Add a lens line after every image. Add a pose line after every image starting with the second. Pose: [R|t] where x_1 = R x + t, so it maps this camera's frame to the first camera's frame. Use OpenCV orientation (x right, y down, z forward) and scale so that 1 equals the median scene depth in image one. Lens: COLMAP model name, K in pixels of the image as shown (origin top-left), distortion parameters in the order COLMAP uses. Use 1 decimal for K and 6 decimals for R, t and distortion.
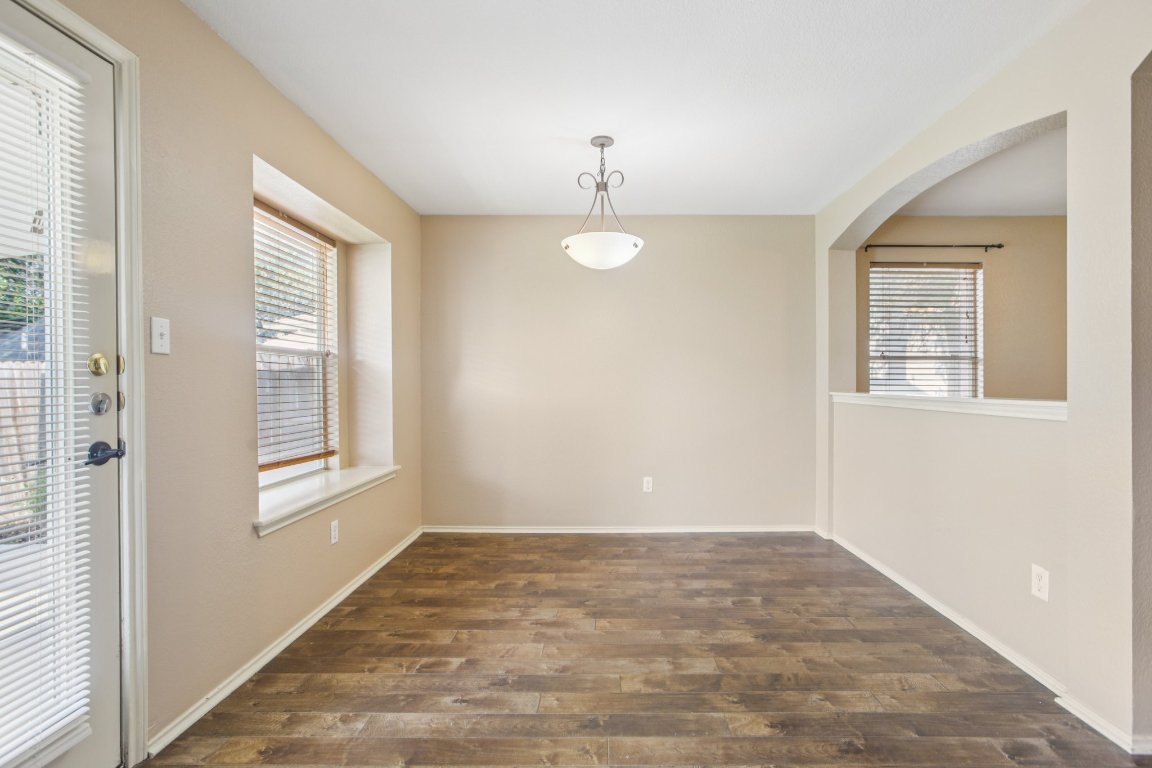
lens RADIAL K [[533.0, 0, 595.1], [0, 533.0, 385.5], [0, 0, 1]] dist [-0.031873, 0.013298]
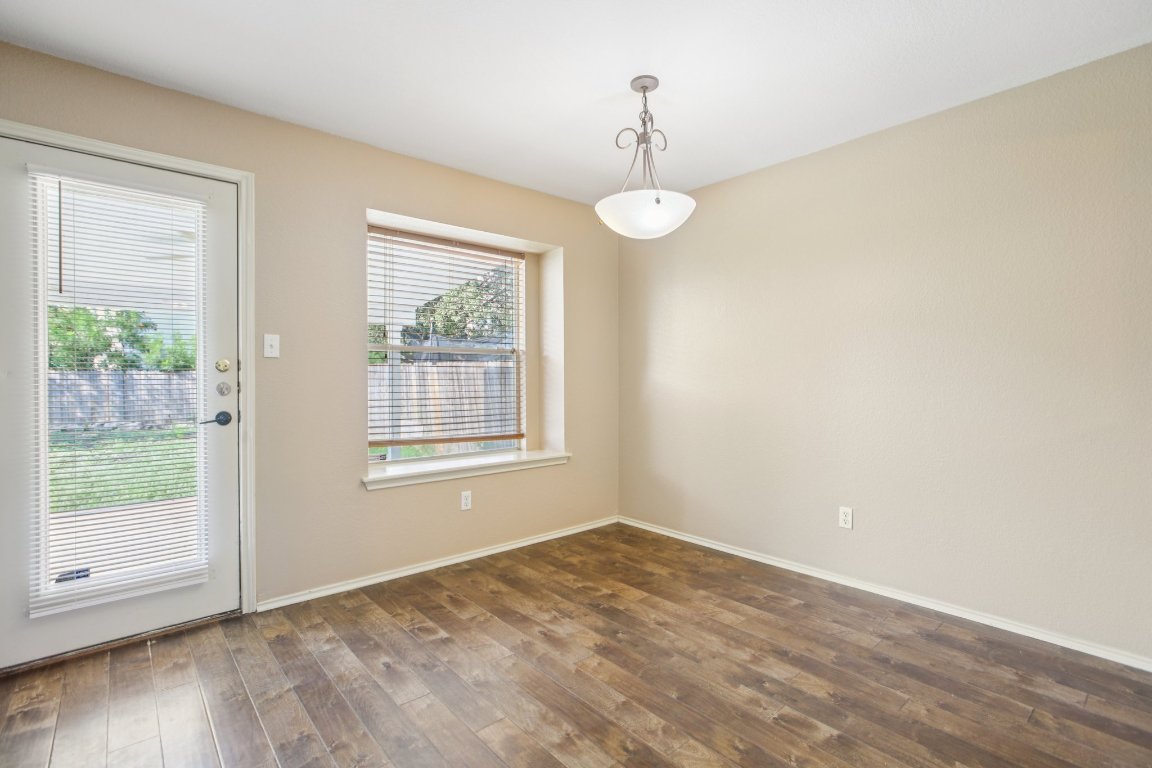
lens RADIAL K [[530.5, 0, 578.4], [0, 530.5, 373.5], [0, 0, 1]] dist [-0.020814, 0.000170]
pose [[0.665427, -0.004963, -0.746446, 0.536027], [-0.000307, 0.999976, -0.006923, -0.001949], [0.746463, 0.004836, 0.665410, 0.362626]]
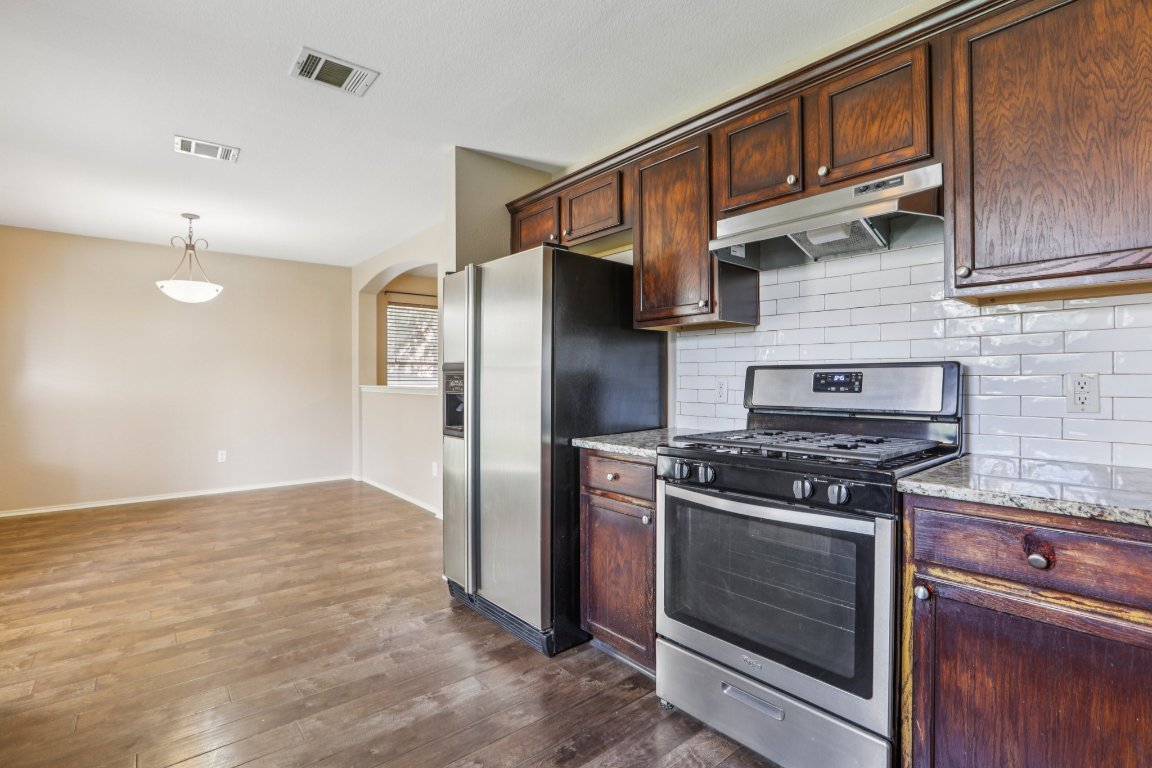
lens RADIAL K [[538.7, 0, 559.3], [0, 538.7, 381.0], [0, 0, 1]] dist [-0.006048, 0.000627]
pose [[0.775176, -0.003372, 0.631737, -0.129563], [0.004518, 0.999990, -0.000206, 0.004606], [-0.631729, 0.003014, 0.775183, -0.774757]]
